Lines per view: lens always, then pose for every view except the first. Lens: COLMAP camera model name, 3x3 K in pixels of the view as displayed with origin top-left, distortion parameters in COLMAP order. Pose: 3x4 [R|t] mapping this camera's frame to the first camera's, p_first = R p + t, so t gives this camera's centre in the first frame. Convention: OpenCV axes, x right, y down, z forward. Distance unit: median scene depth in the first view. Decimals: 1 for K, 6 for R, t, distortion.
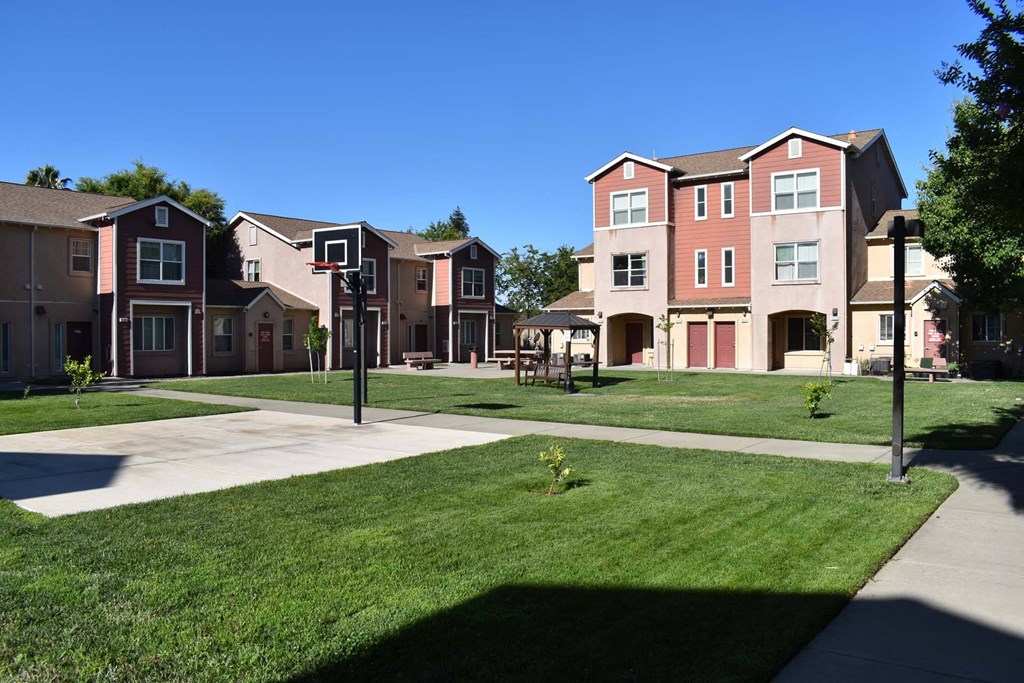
lens RADIAL K [[800.9, 0, 512.0], [0, 800.9, 341.5], [0, 0, 1]] dist [-0.095250, 0.015791]
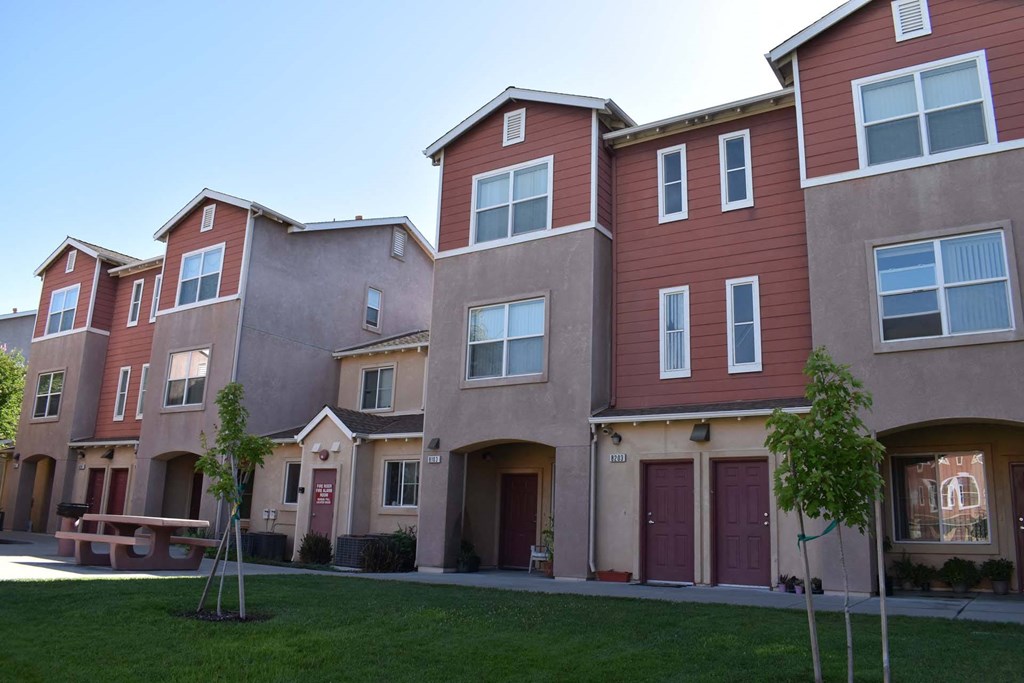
lens RADIAL K [[816.3, 0, 512.0], [0, 816.3, 341.5], [0, 0, 1]] dist [-0.056983, 0.000477]
pose [[0.996068, 0.056881, 0.067914, 0.124172], [-0.038172, 0.967394, -0.250382, 0.021274], [-0.079942, 0.246806, 0.965762, 0.594189]]
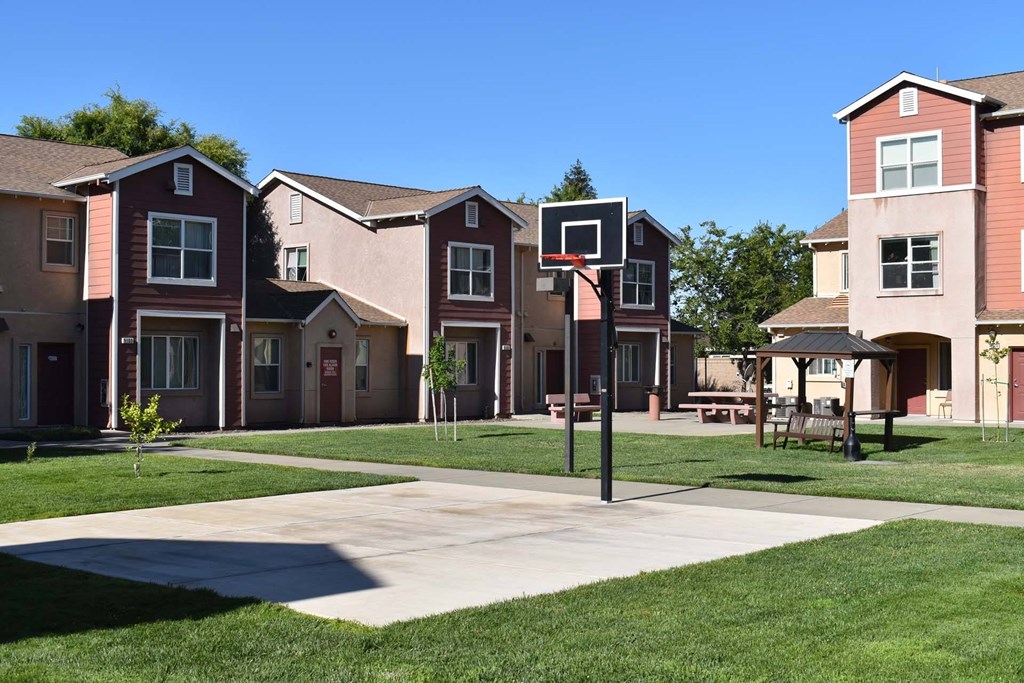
lens RADIAL K [[1314.0, 0, 512.0], [0, 1314.0, 341.5], [0, 0, 1]] dist [-0.037826, -0.016364]
pose [[0.996572, 0.002779, -0.082683, -0.077193], [-0.005110, 0.999595, -0.027991, 0.001255], [0.082572, 0.028318, 0.996183, -0.032773]]
